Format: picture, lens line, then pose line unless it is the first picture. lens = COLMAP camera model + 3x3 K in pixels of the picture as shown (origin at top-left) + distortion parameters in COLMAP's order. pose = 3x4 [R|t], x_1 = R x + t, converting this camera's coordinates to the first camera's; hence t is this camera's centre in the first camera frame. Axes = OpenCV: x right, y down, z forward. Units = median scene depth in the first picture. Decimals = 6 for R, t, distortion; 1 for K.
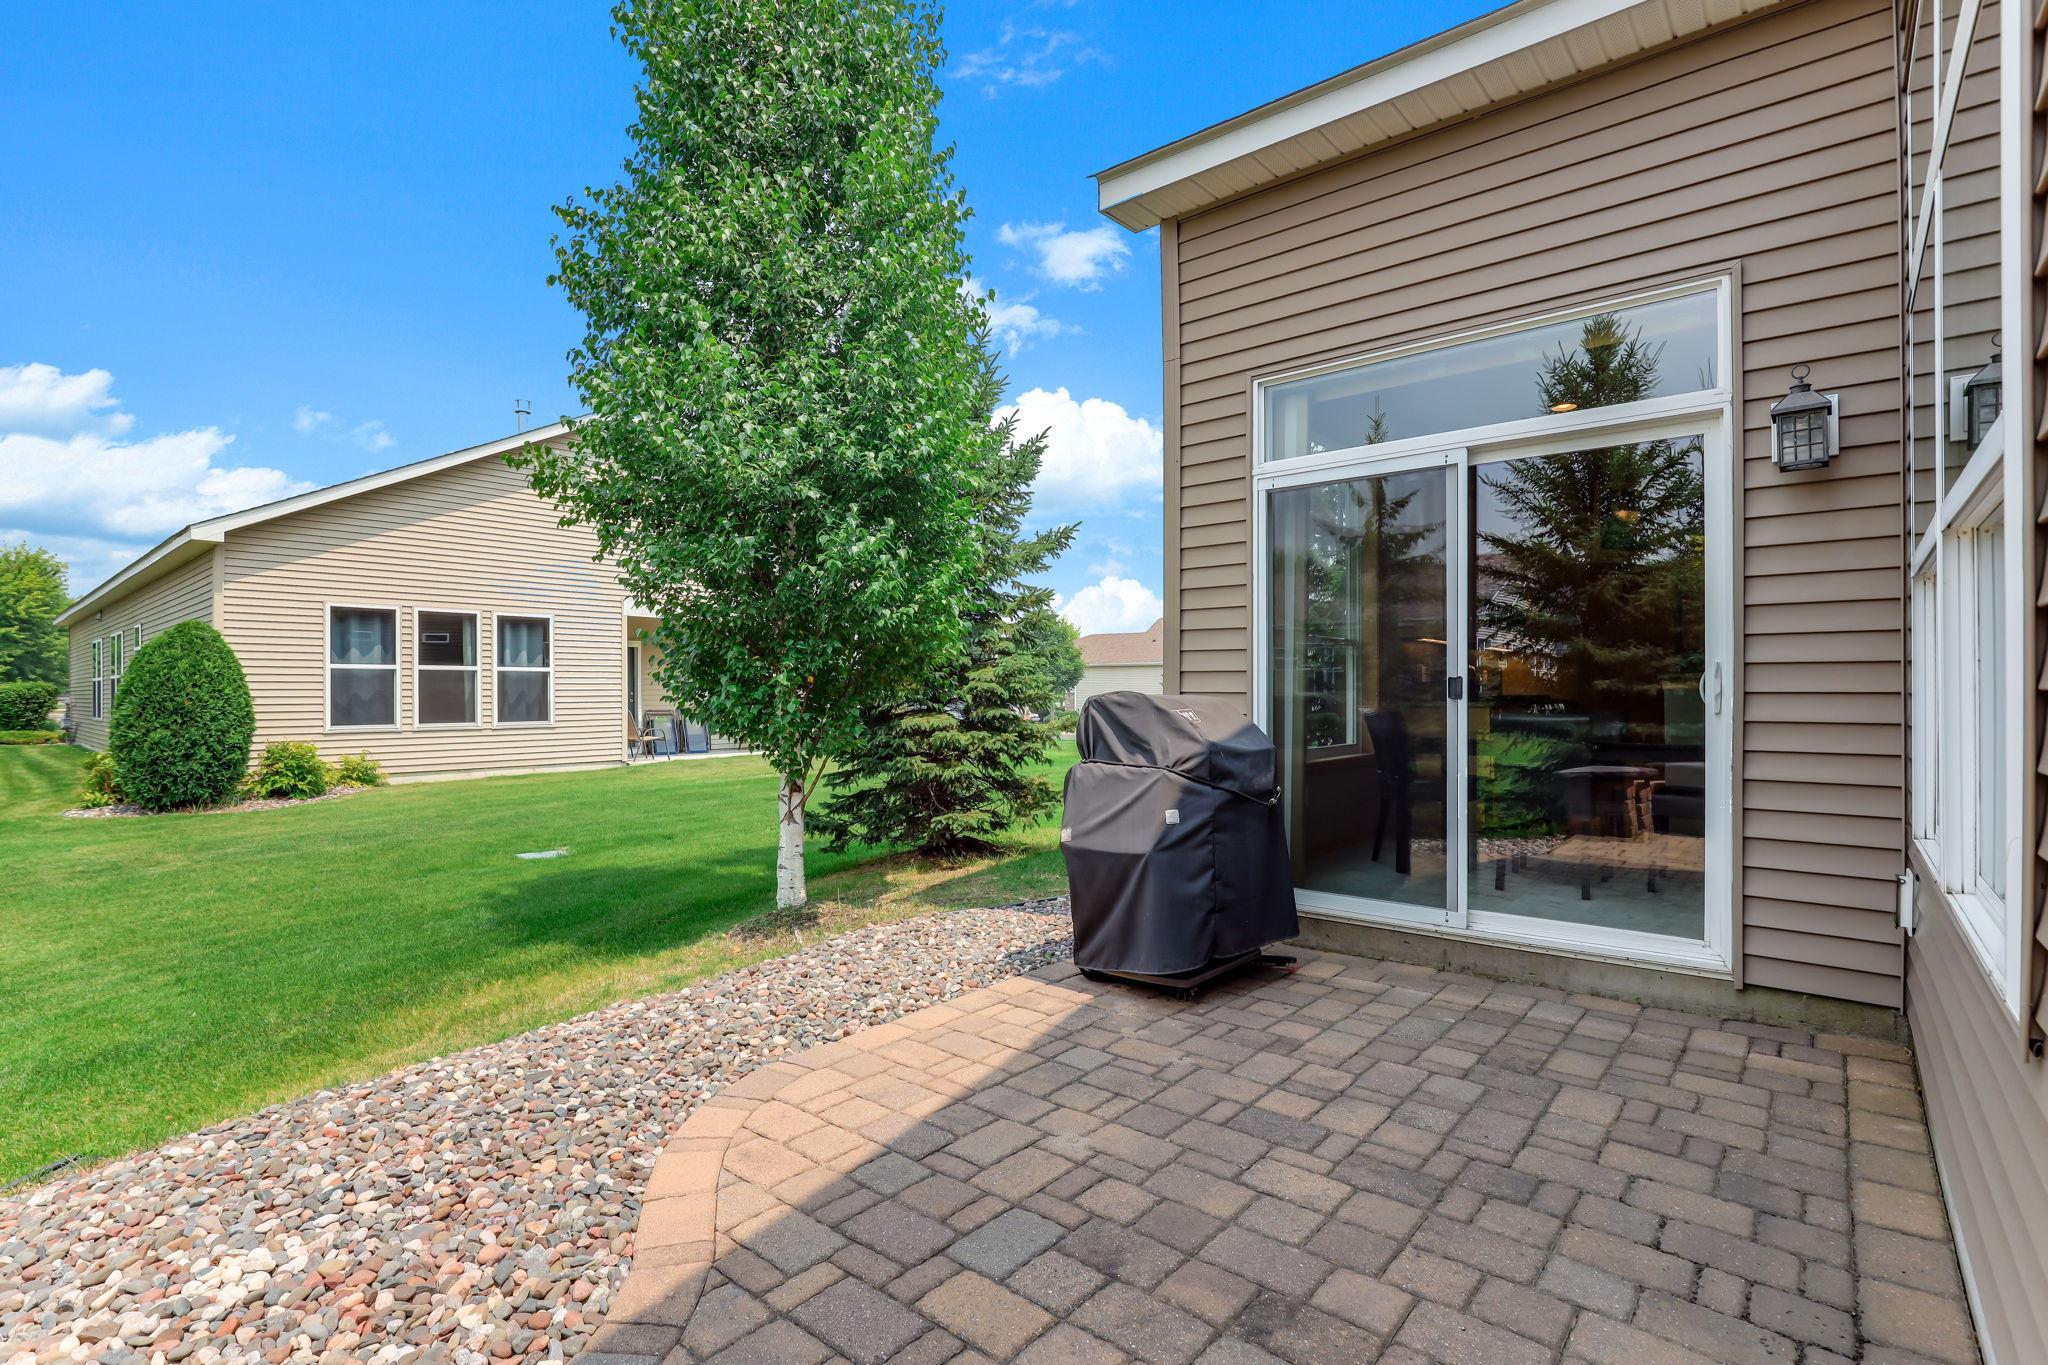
lens RADIAL K [[970.5, 0, 1022.0], [0, 970.5, 684.8], [0, 0, 1]] dist [-0.015208, 0.003273]
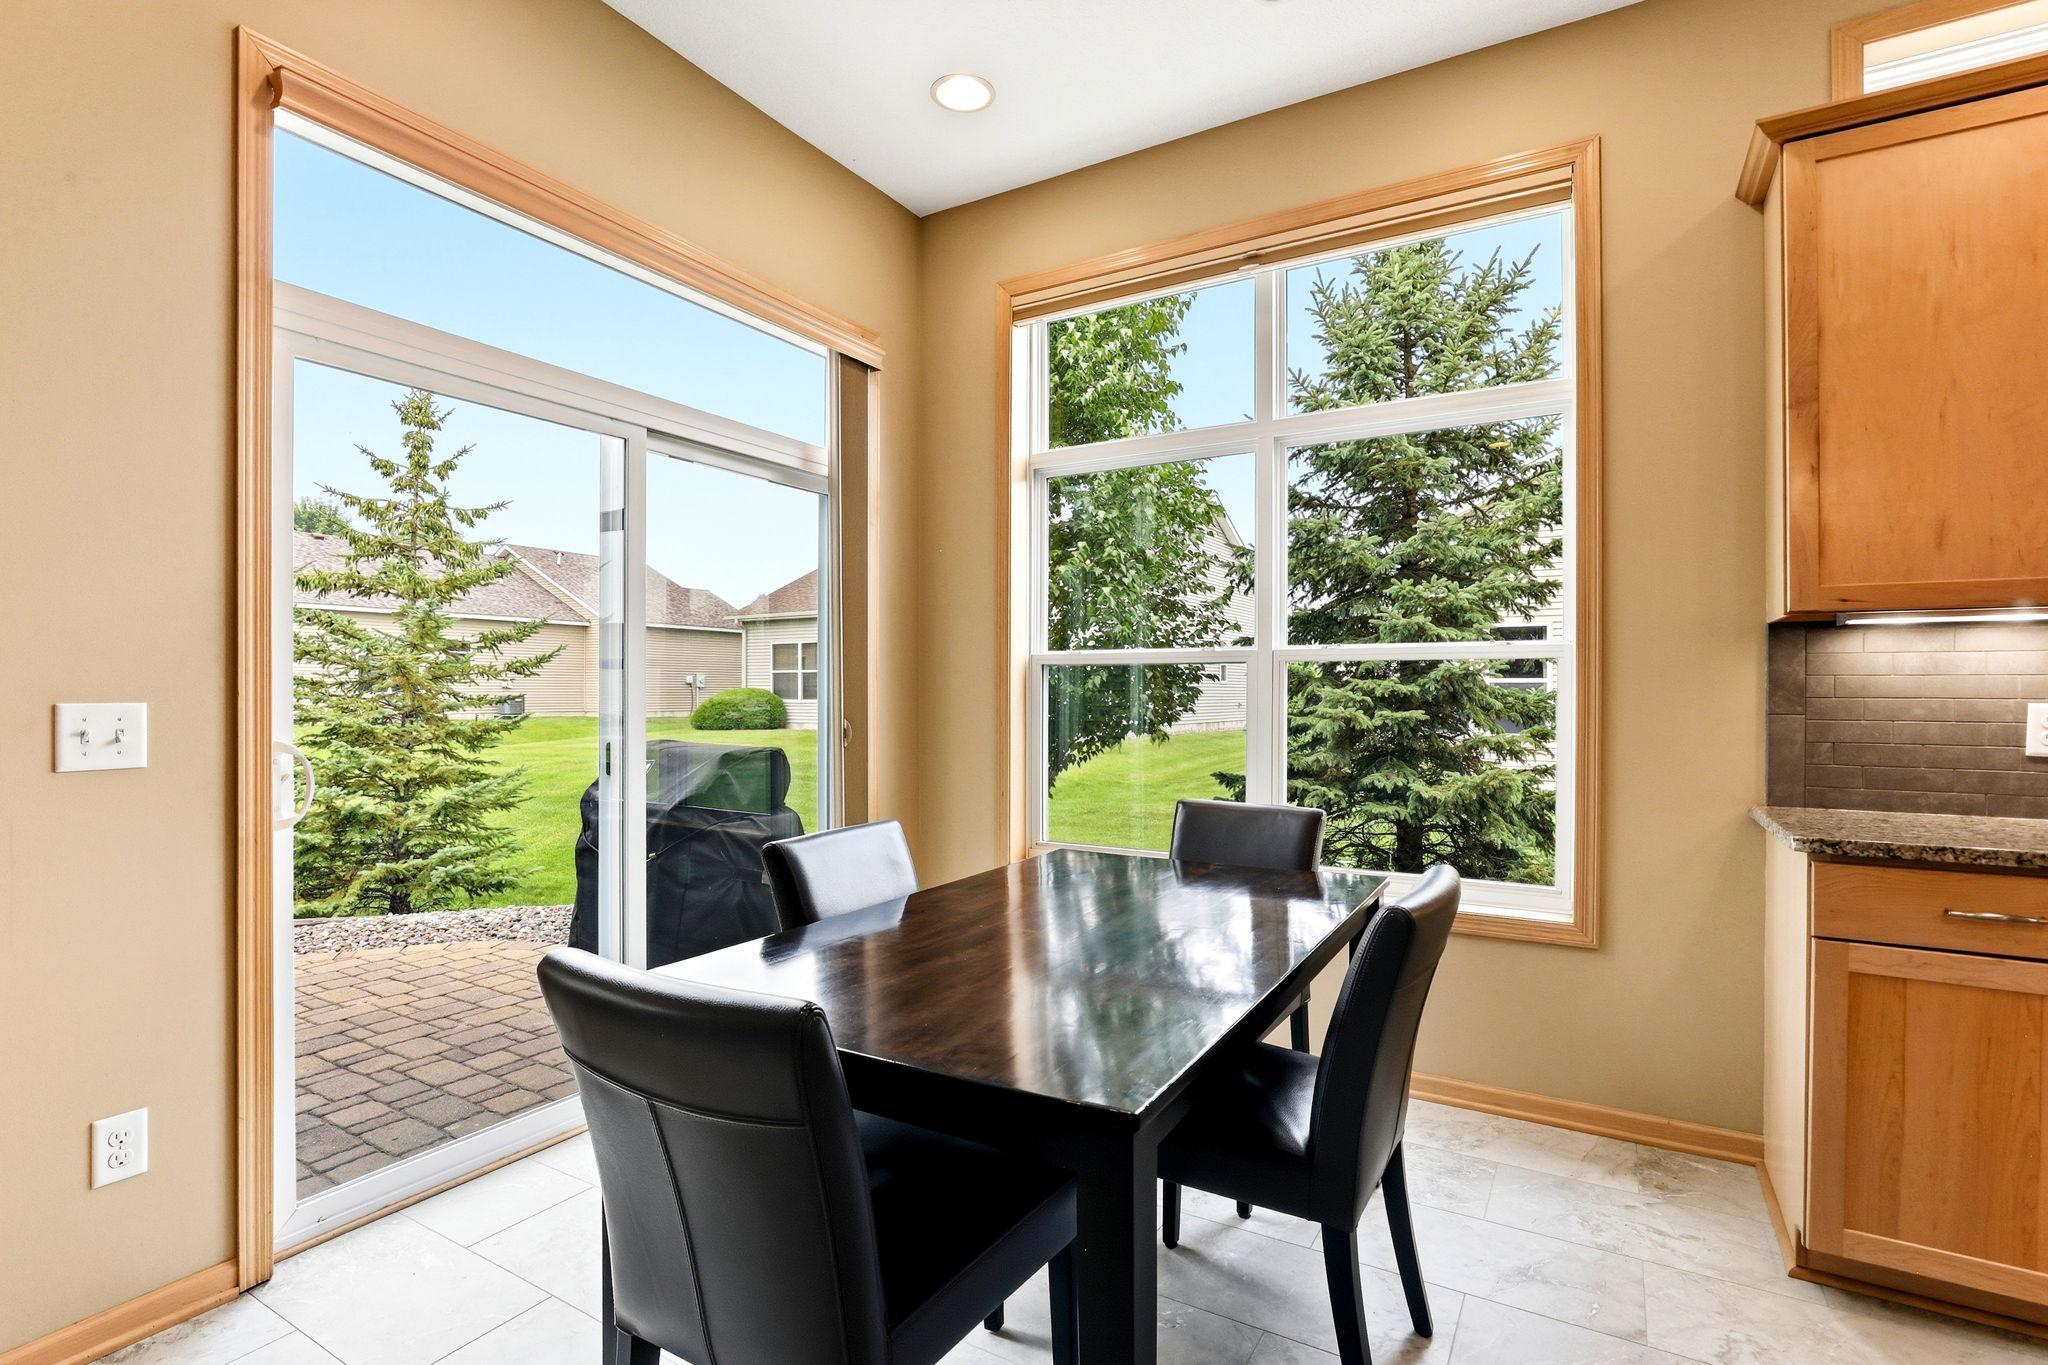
lens RADIAL K [[970.5, 0, 1020.1], [0, 970.5, 688.7], [0, 0, 1]] dist [-0.015208, 0.003273]
pose [[0.162849, 0.002925, -0.986647, 1.603826], [-0.000960, 0.999996, 0.002806, -0.064744], [0.986651, 0.000490, 0.162851, 1.573050]]
